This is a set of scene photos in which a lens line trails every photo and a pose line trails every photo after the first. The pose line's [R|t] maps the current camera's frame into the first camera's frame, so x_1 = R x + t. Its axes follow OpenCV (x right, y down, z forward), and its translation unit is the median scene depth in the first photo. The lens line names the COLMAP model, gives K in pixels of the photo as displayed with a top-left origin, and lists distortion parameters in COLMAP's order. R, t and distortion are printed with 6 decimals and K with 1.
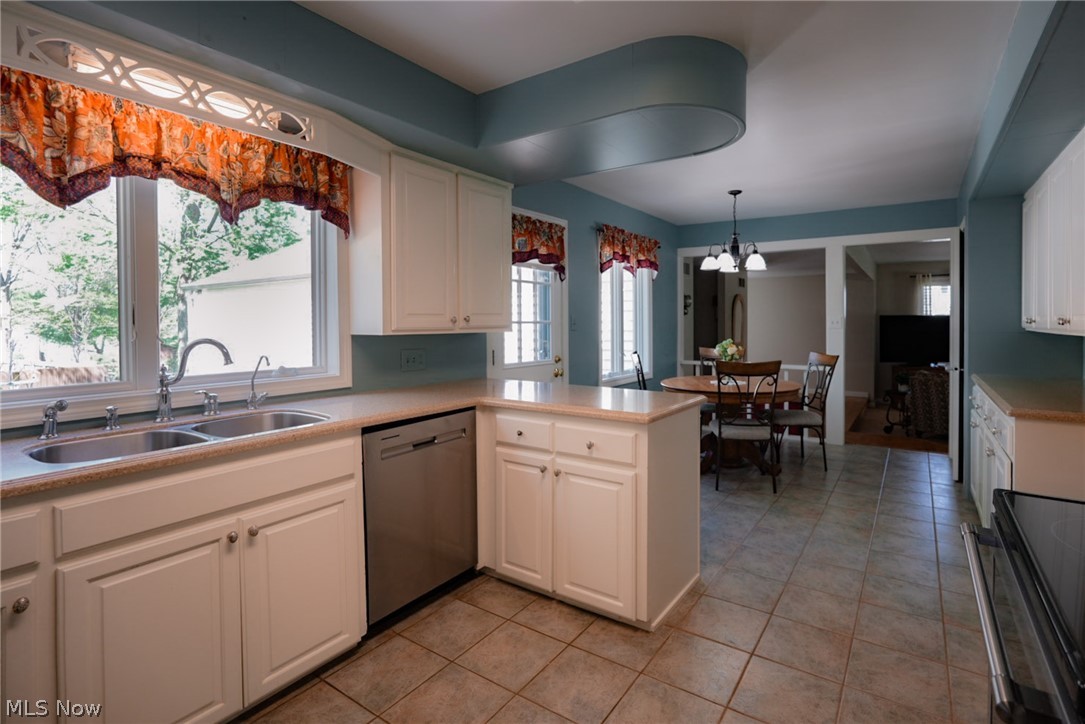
lens RADIAL K [[530.1, 0, 576.1], [0, 530.1, 330.4], [0, 0, 1]] dist [-0.003731, -0.000196]
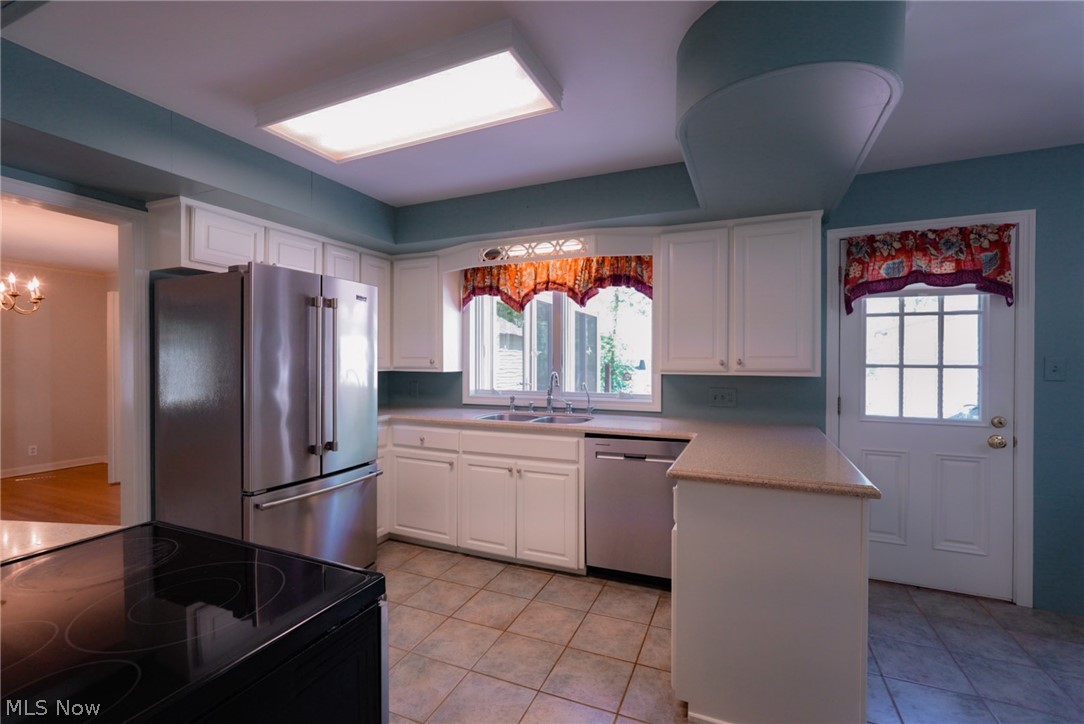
lens RADIAL K [[472.3, 0, 543.2], [0, 472.3, 364.2], [0, 0, 1]] dist [-0.010436, 0.000417]
pose [[0.155750, 0.008715, -0.987758, 0.715857], [-0.022736, 0.999728, 0.005236, -0.014344], [0.987535, 0.021642, 0.155906, 0.517263]]
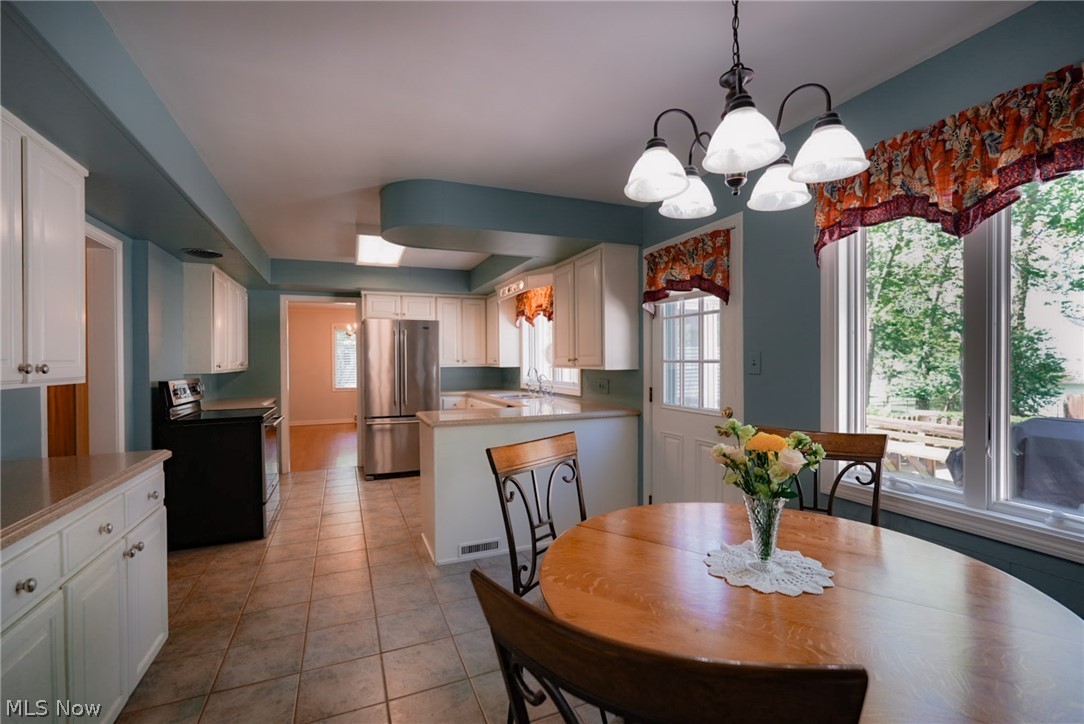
lens RADIAL K [[458.1, 0, 540.5], [0, 458.1, 365.5], [0, 0, 1]] dist [-0.001723, -0.000011]
pose [[-0.557255, 0.010444, -0.830276, 0.966520], [-0.012265, 0.999708, 0.020807, -0.030950], [0.830251, 0.021778, -0.556965, 1.758431]]
